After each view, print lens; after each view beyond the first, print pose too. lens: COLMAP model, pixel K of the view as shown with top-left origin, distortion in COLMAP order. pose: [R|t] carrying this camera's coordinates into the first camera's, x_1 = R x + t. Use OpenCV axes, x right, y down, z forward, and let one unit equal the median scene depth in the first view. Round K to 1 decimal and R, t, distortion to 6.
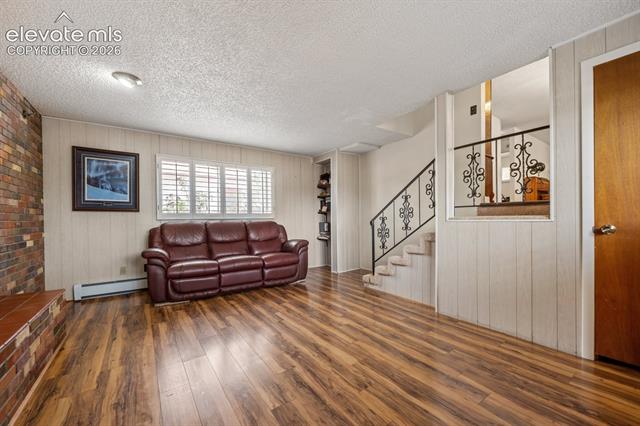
lens RADIAL K [[254.0, 0, 319.5], [0, 254.0, 217.2], [0, 0, 1]] dist [-0.002492, -0.000141]
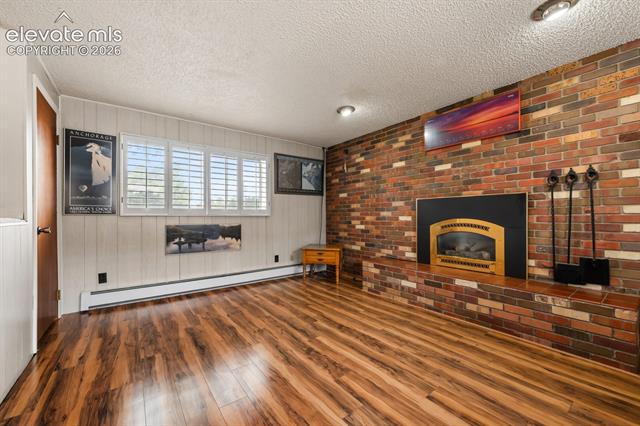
lens RADIAL K [[254.0, 0, 320.4], [0, 254.0, 215.5], [0, 0, 1]] dist [-0.002492, -0.000141]
pose [[-0.999395, 0.015198, -0.031283, -0.120459], [0.015609, 0.999795, -0.012924, 0.014869], [0.031080, -0.013404, -0.999427, 2.126471]]
